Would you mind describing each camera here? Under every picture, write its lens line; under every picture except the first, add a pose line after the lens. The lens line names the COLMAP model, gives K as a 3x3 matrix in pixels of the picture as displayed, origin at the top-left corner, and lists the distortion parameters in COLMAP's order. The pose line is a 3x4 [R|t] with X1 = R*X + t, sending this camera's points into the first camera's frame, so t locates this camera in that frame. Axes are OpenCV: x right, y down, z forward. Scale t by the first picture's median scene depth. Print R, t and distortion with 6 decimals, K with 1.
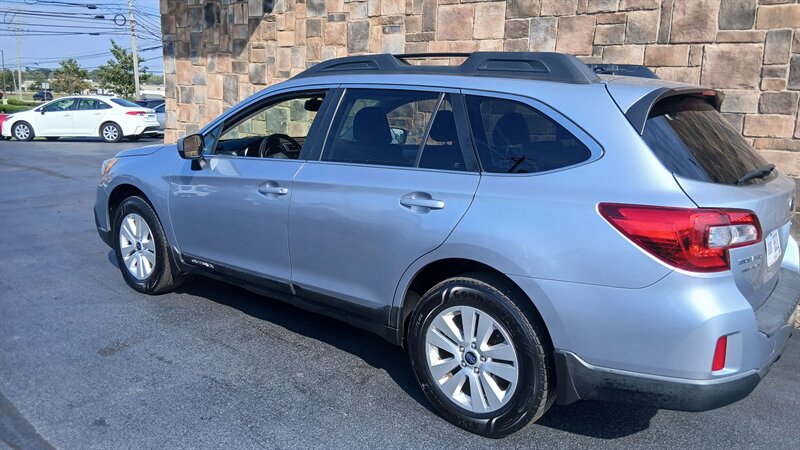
lens RADIAL K [[595.1, 0, 407.0], [0, 595.1, 225.7], [0, 0, 1]] dist [0.101830, -0.174973]
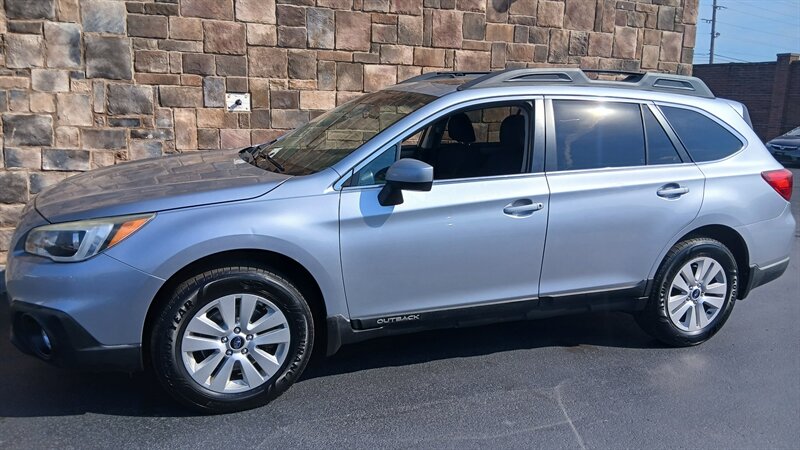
lens RADIAL K [[598.7, 0, 398.0], [0, 598.7, 230.9], [0, 0, 1]] dist [0.088878, -0.157386]
pose [[0.491419, -0.209256, 0.845411, -0.658946], [0.164892, 0.975504, 0.145608, -0.127807], [-0.855171, 0.067847, 0.513886, 0.456347]]
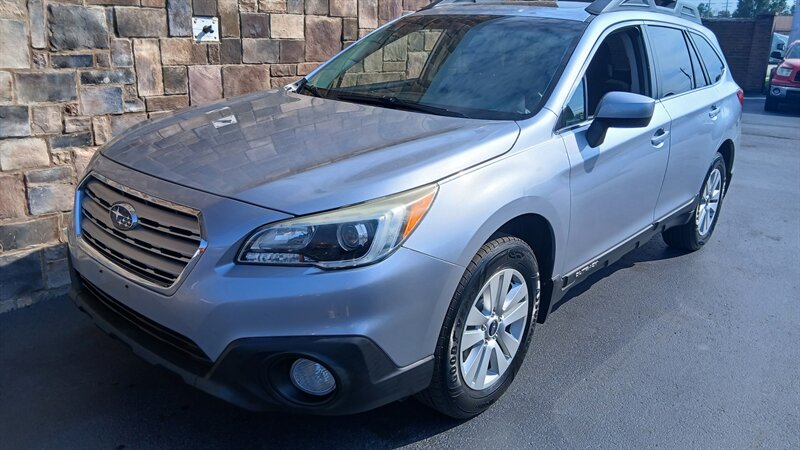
lens RADIAL K [[612.8, 0, 393.0], [0, 612.8, 223.2], [0, 0, 1]] dist [0.083832, -0.188648]
pose [[0.035306, -0.328839, 0.943726, -0.706982], [0.176658, 0.931498, 0.317969, -0.215054], [-0.983639, 0.155490, 0.090979, 0.932030]]
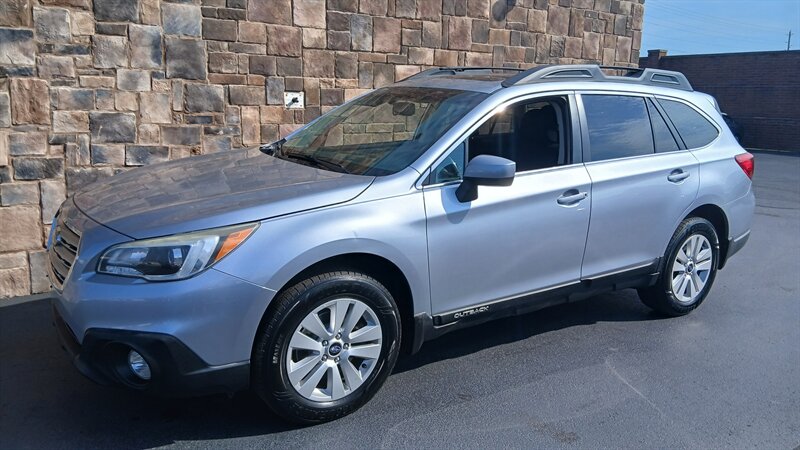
lens RADIAL K [[603.1, 0, 399.3], [0, 603.1, 224.9], [0, 0, 1]] dist [0.097621, -0.179399]
pose [[0.312883, -0.227649, 0.922106, -0.910150], [0.179247, 0.967558, 0.178049, -0.177899], [-0.932724, 0.109577, 0.343538, 0.658942]]
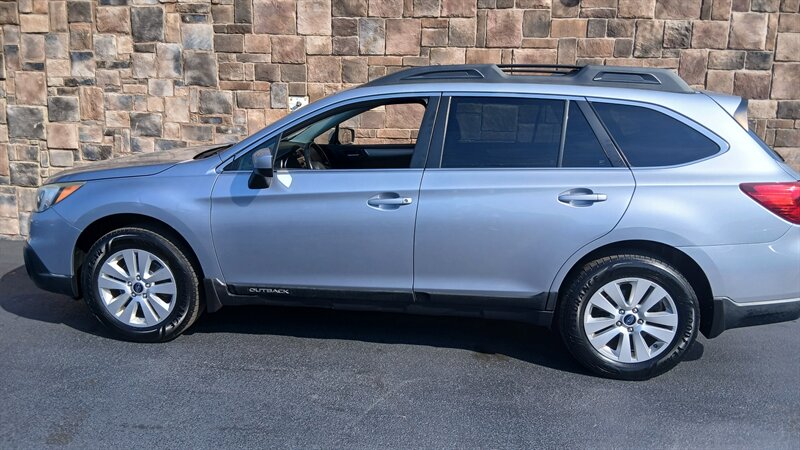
lens RADIAL K [[595.4, 0, 401.8], [0, 595.4, 226.9], [0, 0, 1]] dist [0.105544, -0.184169]
pose [[0.842450, -0.133770, 0.521904, -0.360544], [0.120635, 0.990927, 0.059260, -0.039605], [-0.525096, 0.013036, 0.850943, 0.079569]]
